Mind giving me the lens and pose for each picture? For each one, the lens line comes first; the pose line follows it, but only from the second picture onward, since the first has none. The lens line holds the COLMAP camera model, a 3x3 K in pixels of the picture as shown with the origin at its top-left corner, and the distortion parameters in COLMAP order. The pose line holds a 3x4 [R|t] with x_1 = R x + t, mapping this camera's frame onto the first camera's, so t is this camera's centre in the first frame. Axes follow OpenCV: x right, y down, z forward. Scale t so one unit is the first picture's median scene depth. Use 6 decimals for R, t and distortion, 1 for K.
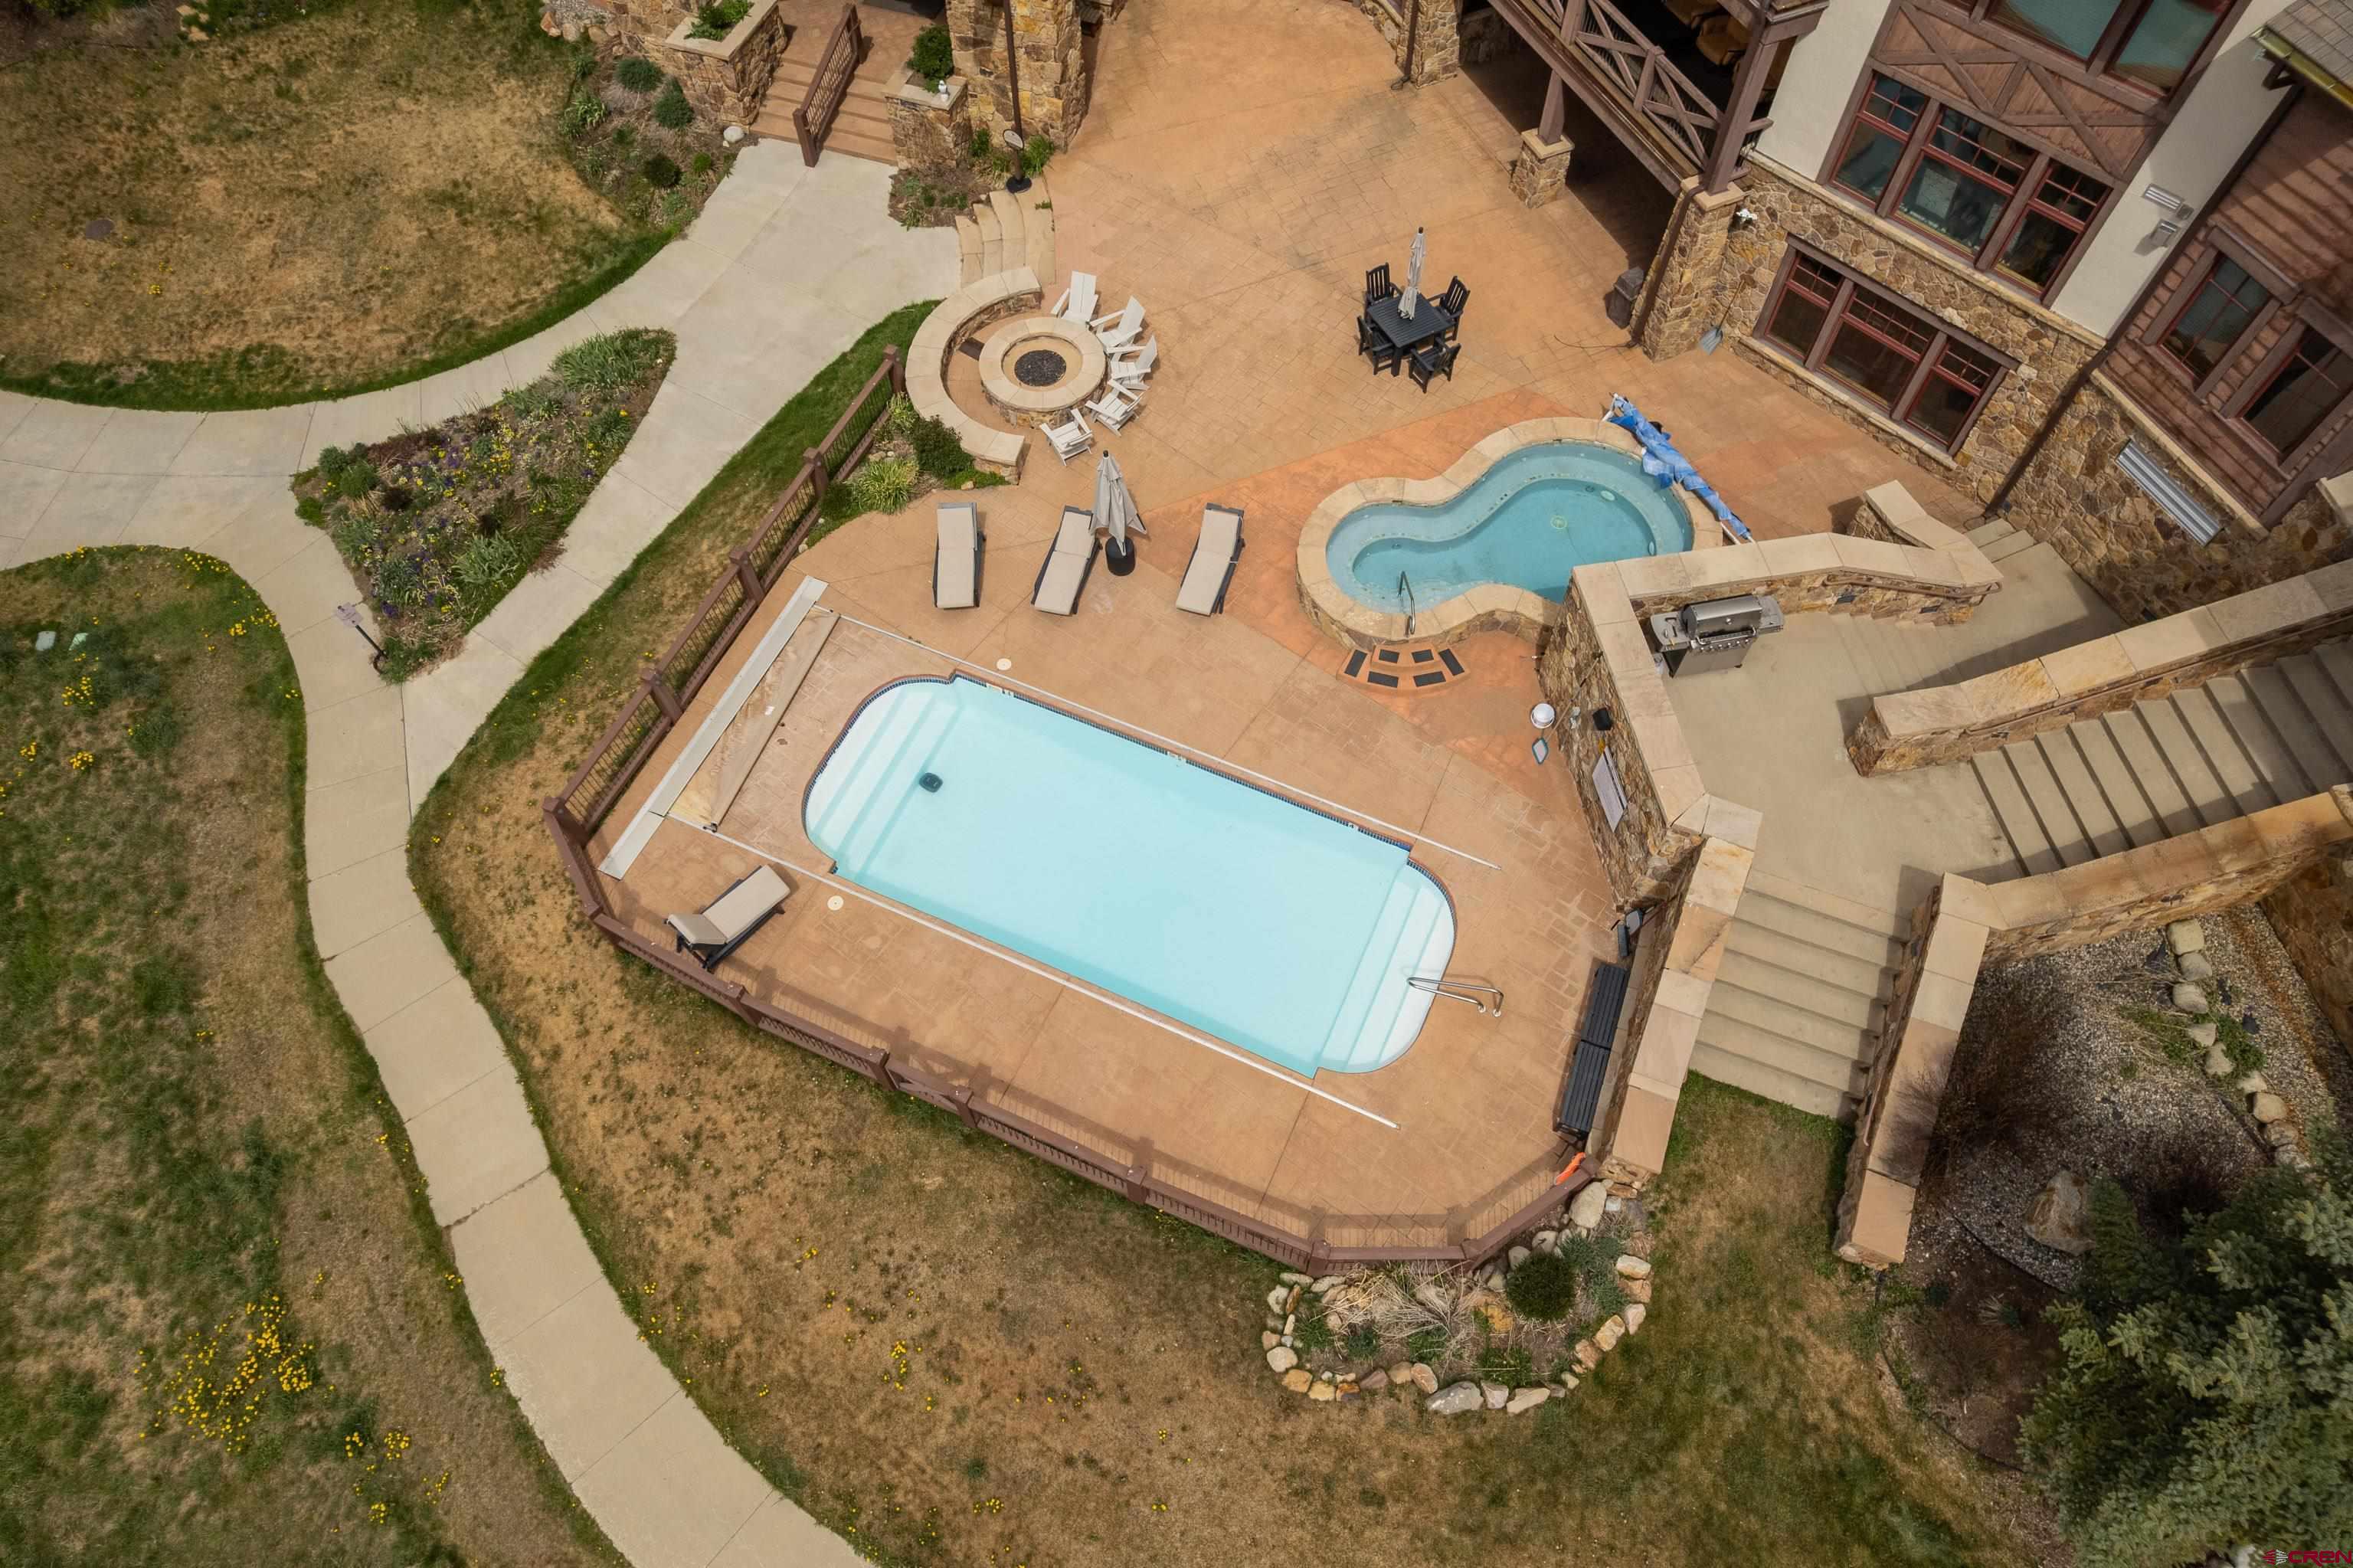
lens RADIAL K [[1492.4, 0, 1176.5], [0, 1492.4, 784.0], [0, 0, 1]] dist [-0.085826, 0.080685]
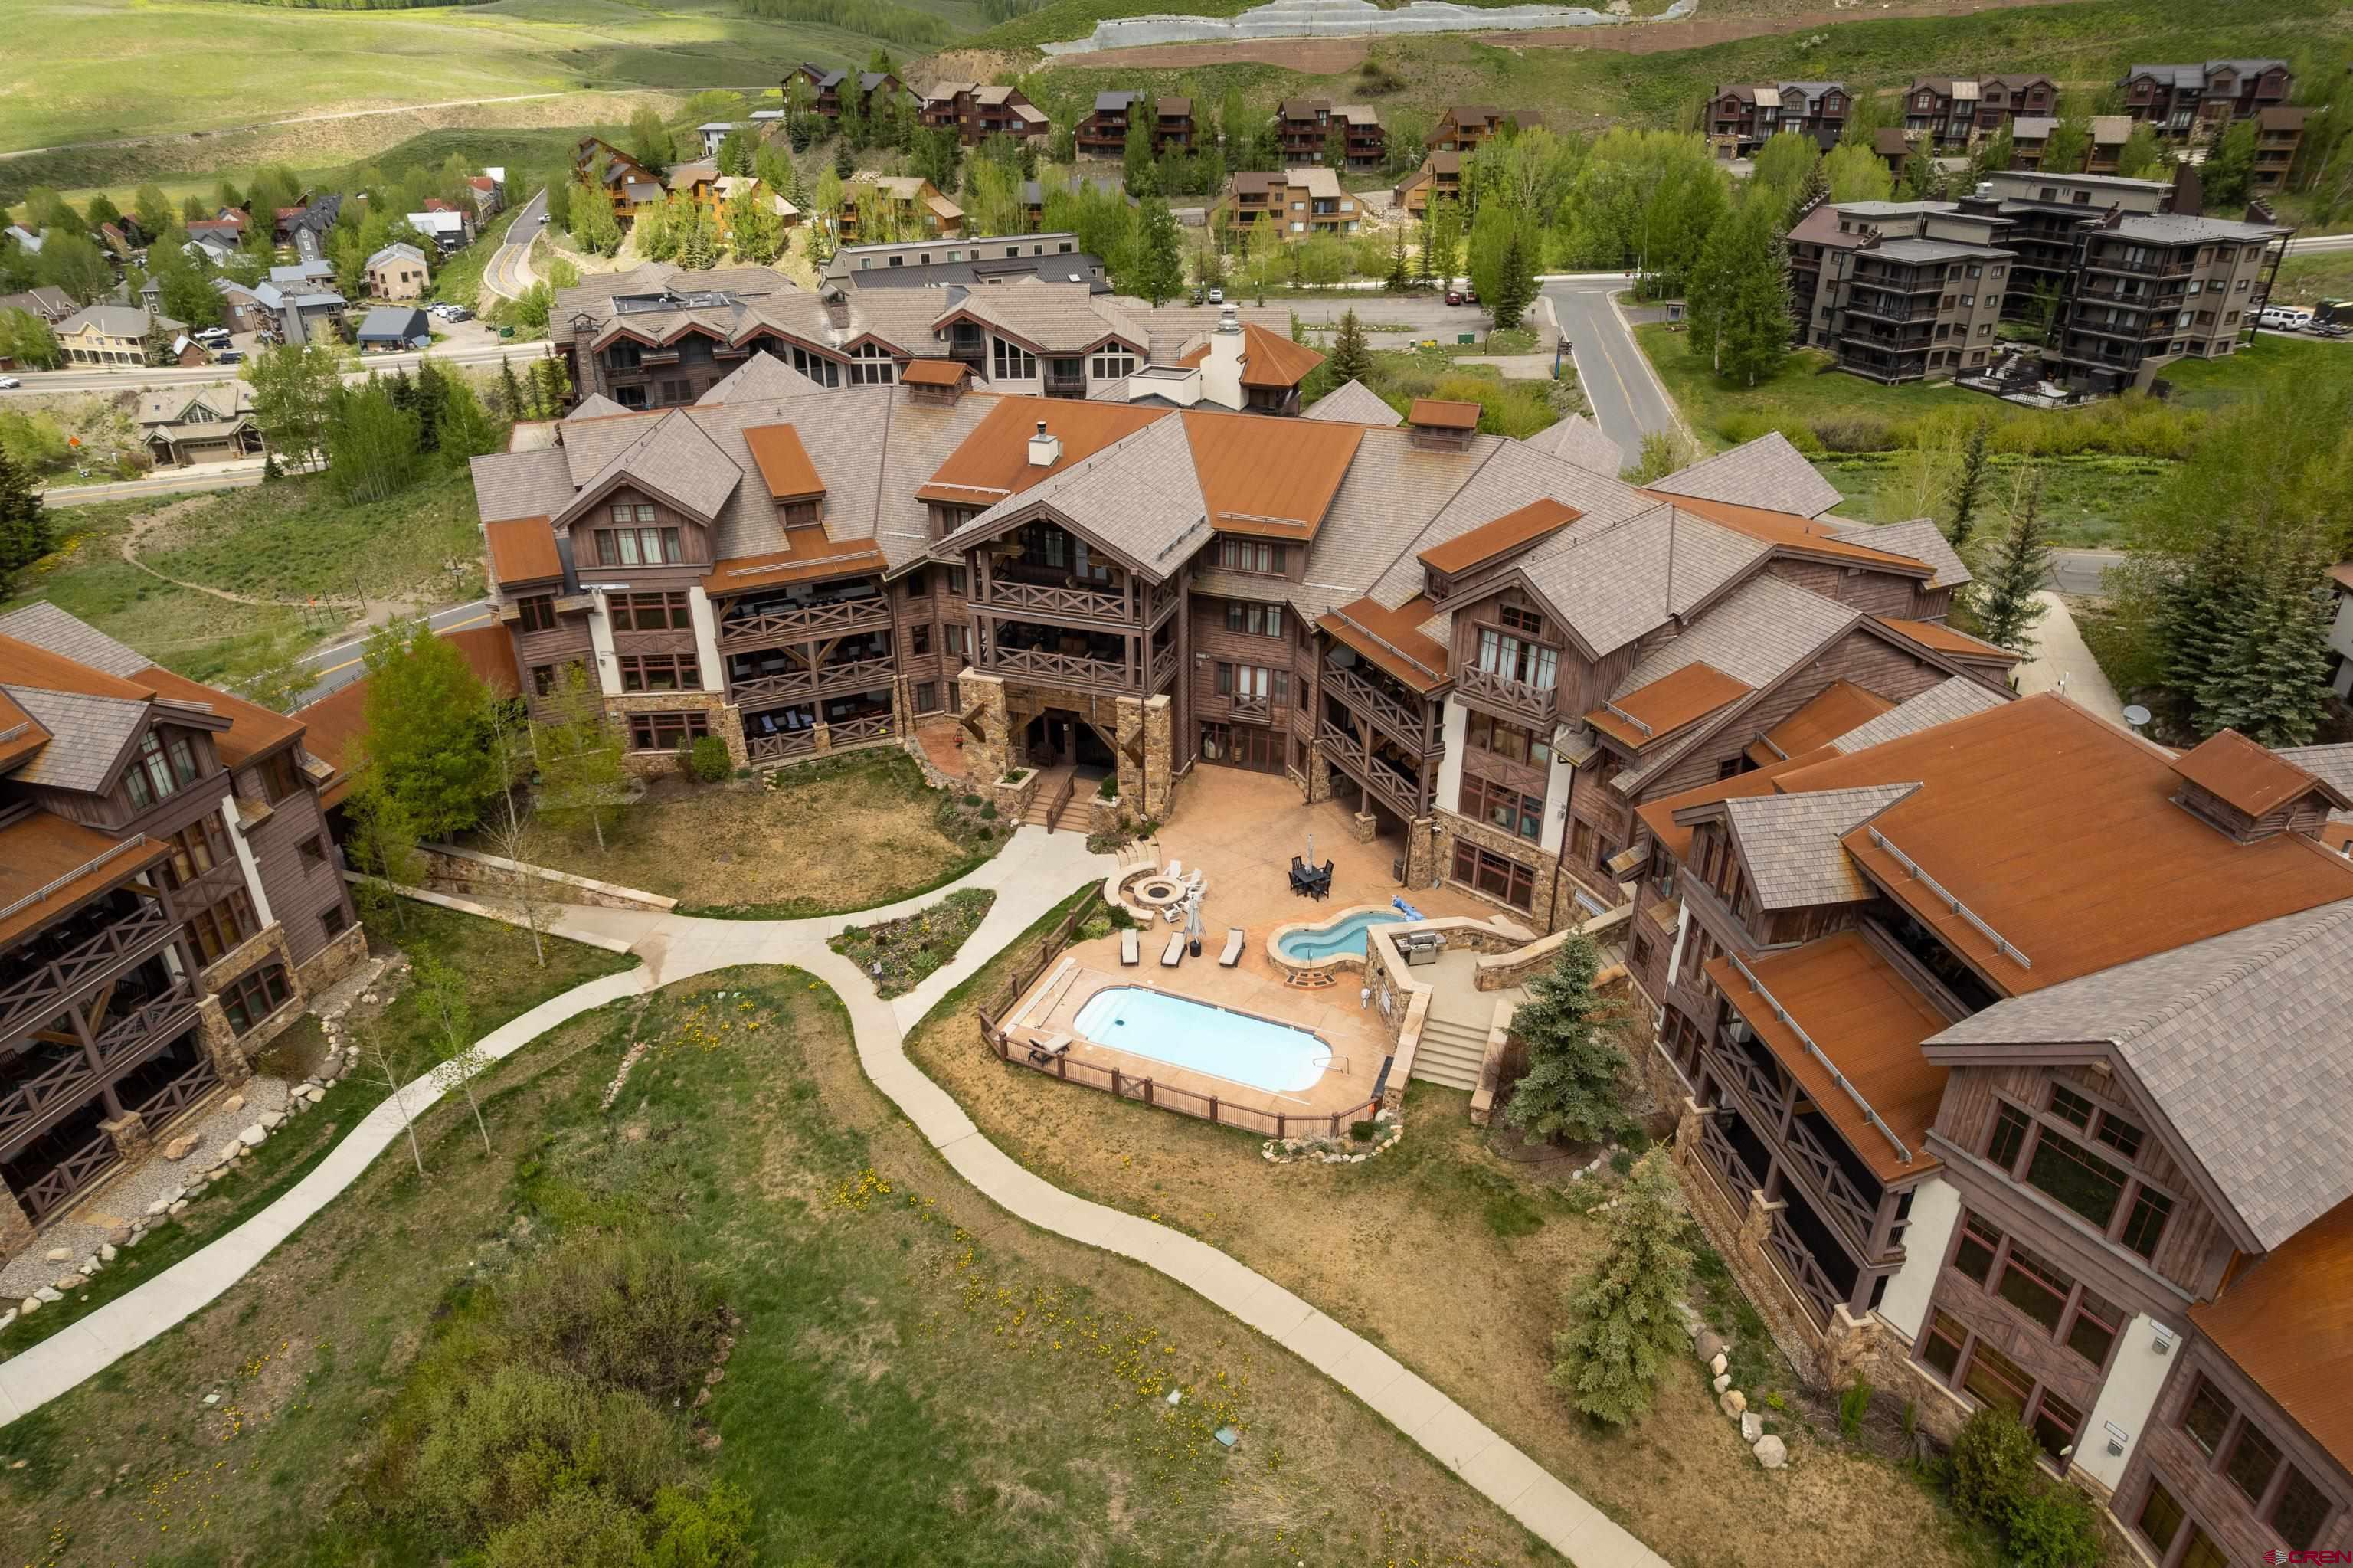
lens RADIAL K [[1492.4, 0, 1176.5], [0, 1492.4, 784.0], [0, 0, 1]] dist [-0.085826, 0.080685]
pose [[0.999936, 0.003884, 0.010580, -0.092080], [0.002467, 0.840565, -0.541704, 0.915452], [-0.010997, 0.541696, 0.840503, -1.178861]]
